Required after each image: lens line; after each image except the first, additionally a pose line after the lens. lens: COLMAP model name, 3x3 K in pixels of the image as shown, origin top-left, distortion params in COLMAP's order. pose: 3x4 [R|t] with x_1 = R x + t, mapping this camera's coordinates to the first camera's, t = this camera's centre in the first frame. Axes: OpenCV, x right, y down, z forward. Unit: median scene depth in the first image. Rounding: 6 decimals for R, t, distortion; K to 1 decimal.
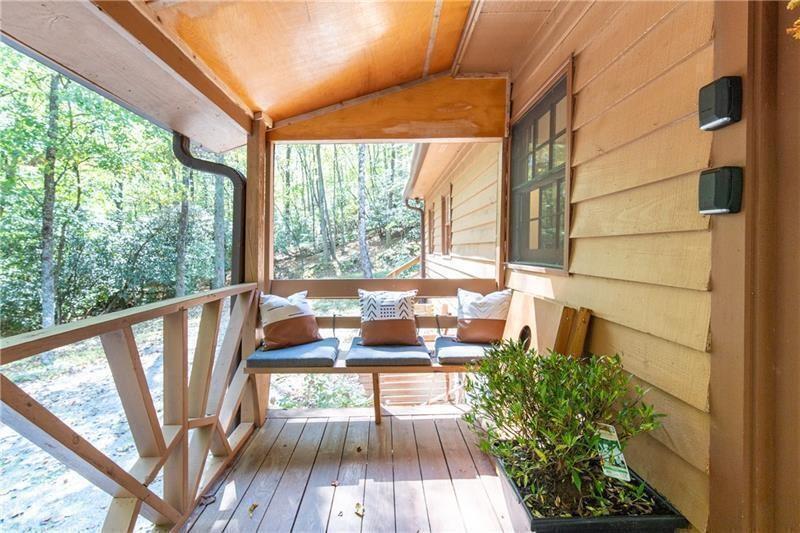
lens RADIAL K [[365.1, 0, 400.0], [0, 365.1, 266.5], [0, 0, 1]] dist [-0.001439, -0.000252]
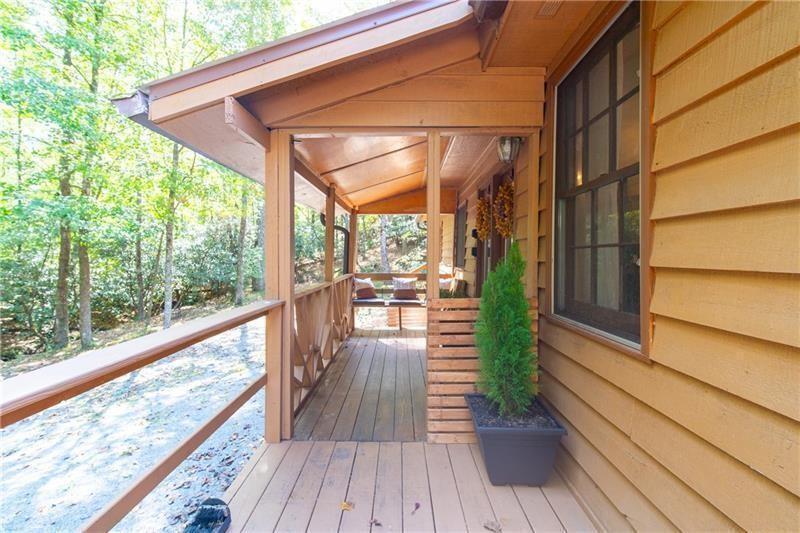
lens RADIAL K [[365.1, 0, 400.0], [0, 365.1, 266.5], [0, 0, 1]] dist [-0.001439, -0.000252]
pose [[0.999068, 0.011544, -0.041594, 0.032549], [-0.012148, 0.999824, -0.014293, 0.025749], [0.041422, 0.014785, 0.999032, -1.397630]]
